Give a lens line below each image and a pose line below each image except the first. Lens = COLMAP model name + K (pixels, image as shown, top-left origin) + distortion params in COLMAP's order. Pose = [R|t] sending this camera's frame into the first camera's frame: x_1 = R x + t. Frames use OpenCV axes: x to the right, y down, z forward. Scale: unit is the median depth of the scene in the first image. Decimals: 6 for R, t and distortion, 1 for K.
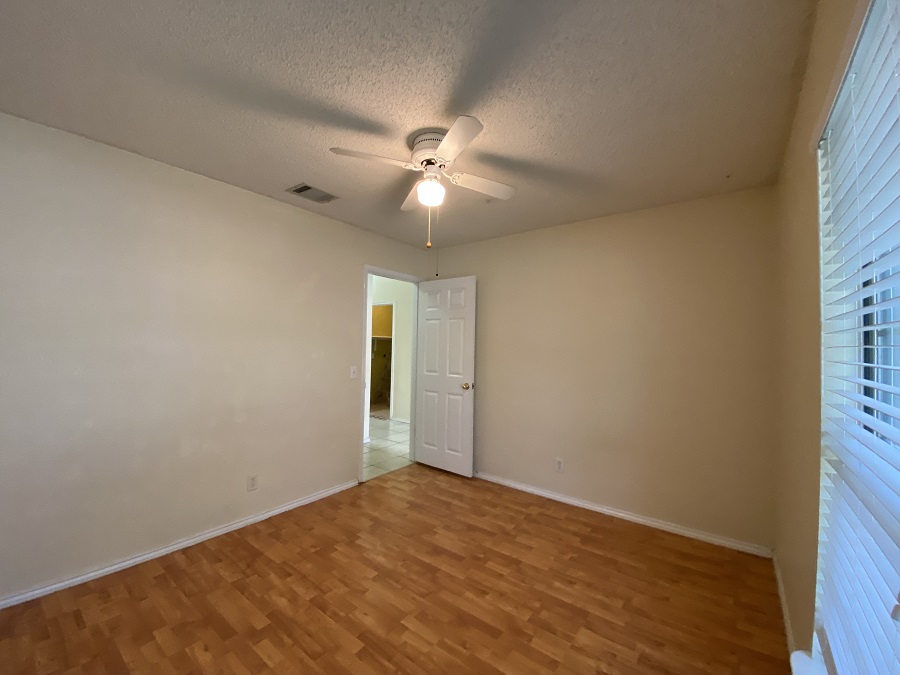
lens RADIAL K [[377.6, 0, 450.0], [0, 377.6, 337.5], [0, 0, 1]] dist [-0.000481, -0.000055]
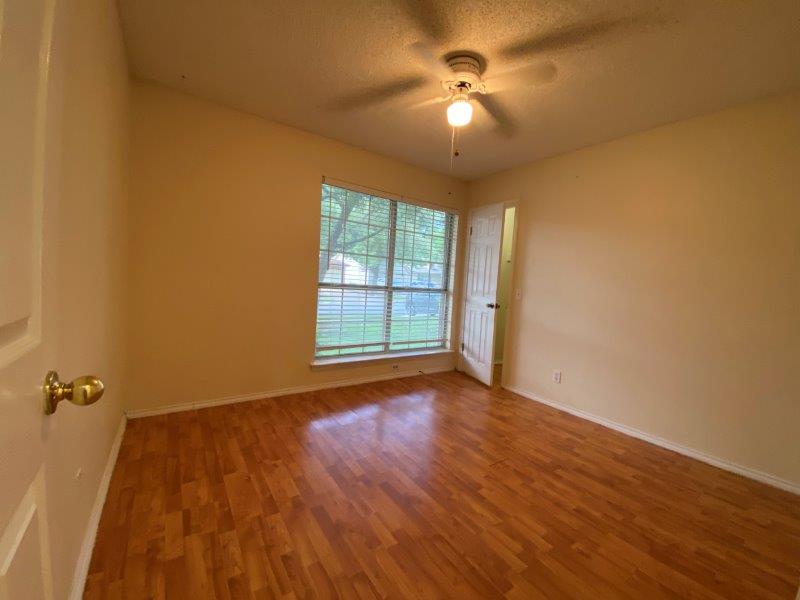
lens RADIAL K [[323.7, 0, 400.0], [0, 323.7, 300.0], [0, 0, 1]] dist [0.019362, -0.019428]
pose [[-0.948558, -0.092314, 0.302847, -0.193292], [-0.081488, 0.995507, 0.048220, 0.114644], [-0.305938, 0.021061, -0.951818, 1.691595]]
